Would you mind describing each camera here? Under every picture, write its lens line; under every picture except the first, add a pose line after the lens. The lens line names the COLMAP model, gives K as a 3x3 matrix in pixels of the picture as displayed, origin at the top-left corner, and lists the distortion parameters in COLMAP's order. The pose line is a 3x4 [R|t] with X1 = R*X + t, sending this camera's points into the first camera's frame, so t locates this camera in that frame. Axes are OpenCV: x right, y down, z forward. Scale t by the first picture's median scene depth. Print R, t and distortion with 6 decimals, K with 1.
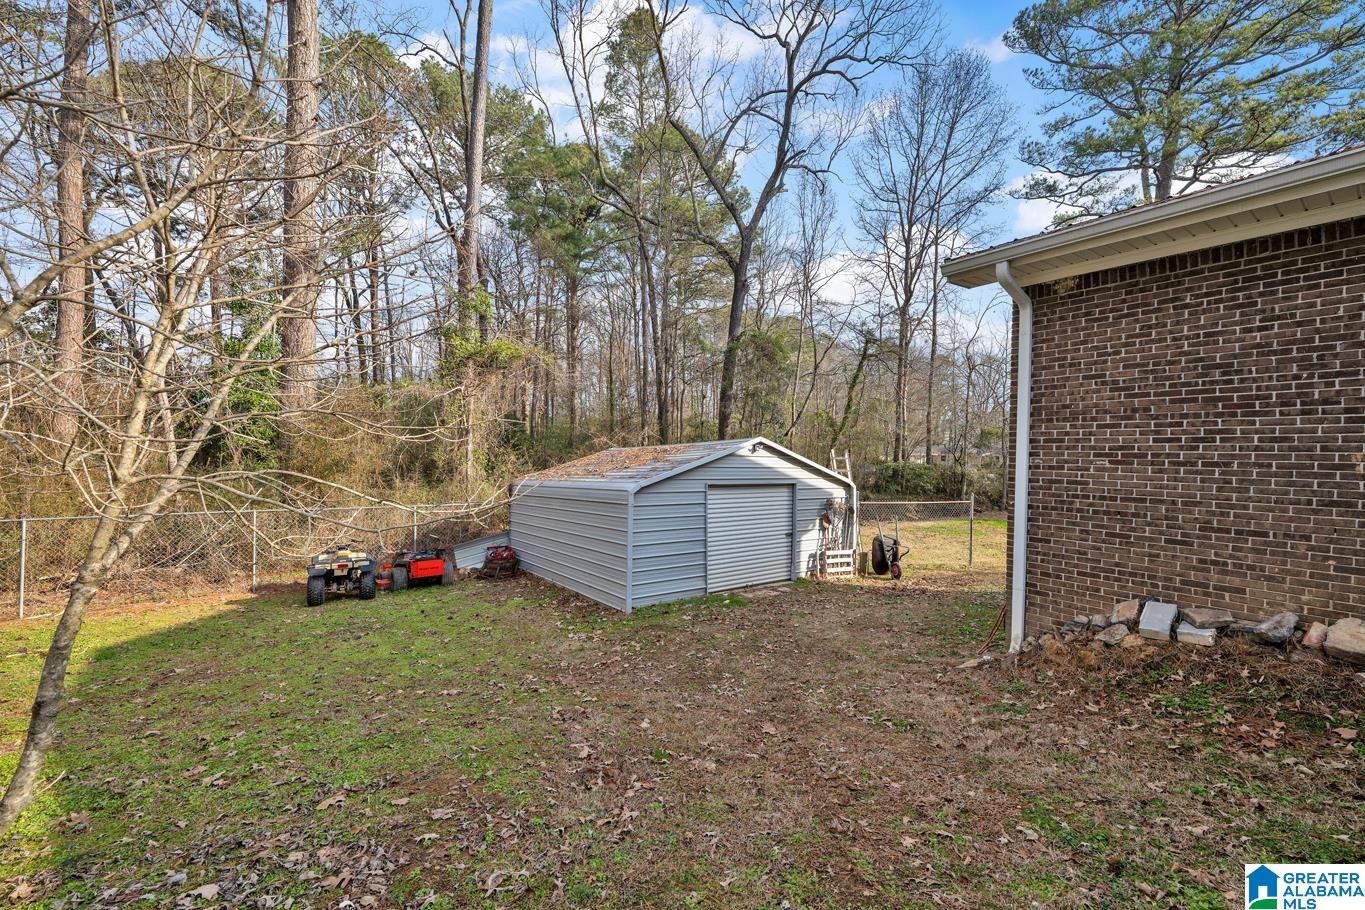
lens RADIAL K [[535.3, 0, 683.9], [0, 535.3, 461.4], [0, 0, 1]] dist [-0.003591, 0.000010]
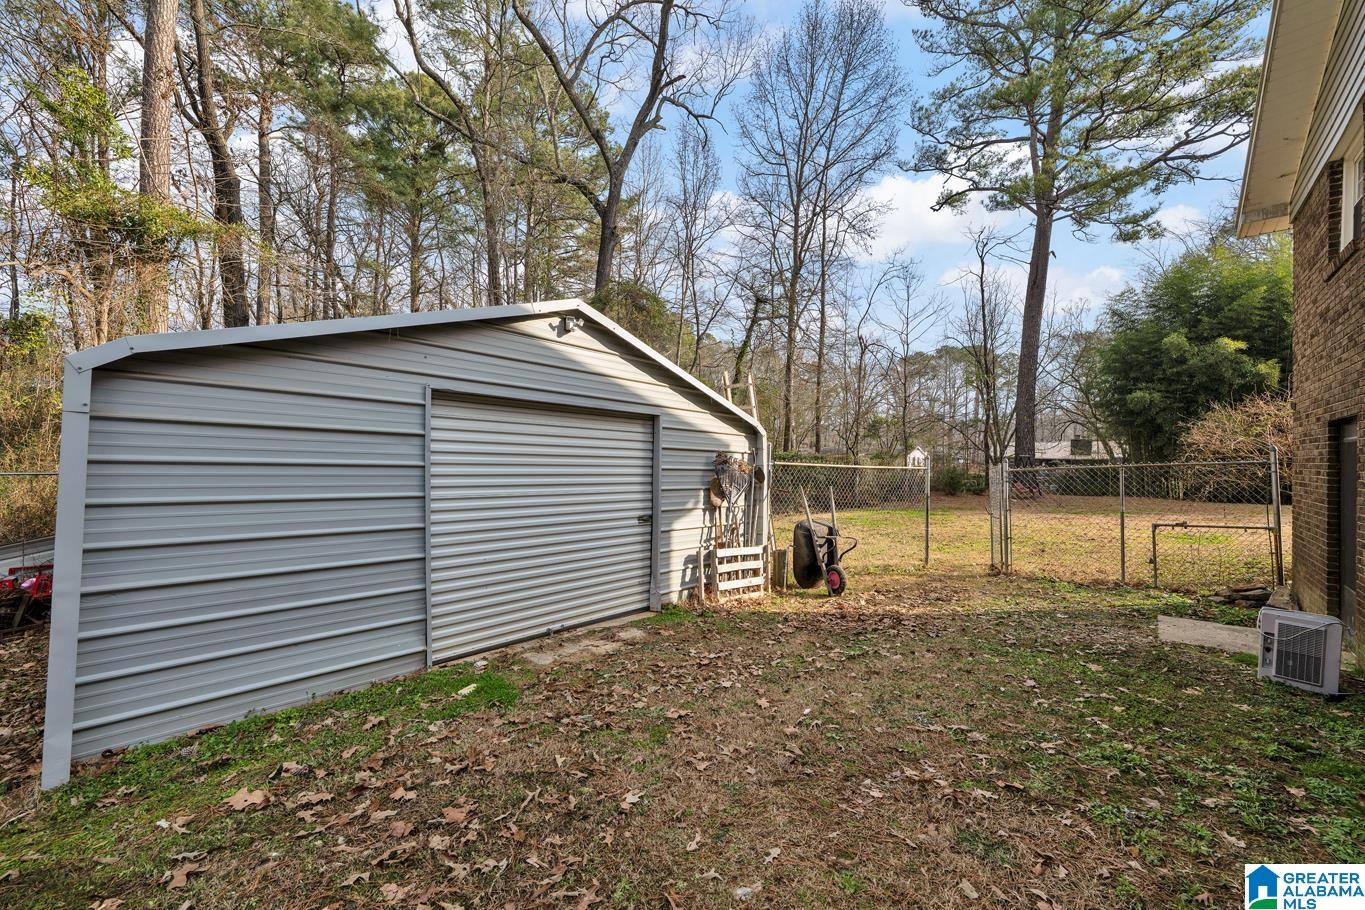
lens RADIAL K [[535.3, 0, 679.5], [0, 535.3, 460.6], [0, 0, 1]] dist [-0.003591, 0.000010]
pose [[0.979088, -0.001140, 0.203435, 0.118396], [0.004067, 0.999894, -0.013970, 0.084299], [-0.203398, 0.014505, 0.978989, 0.473870]]
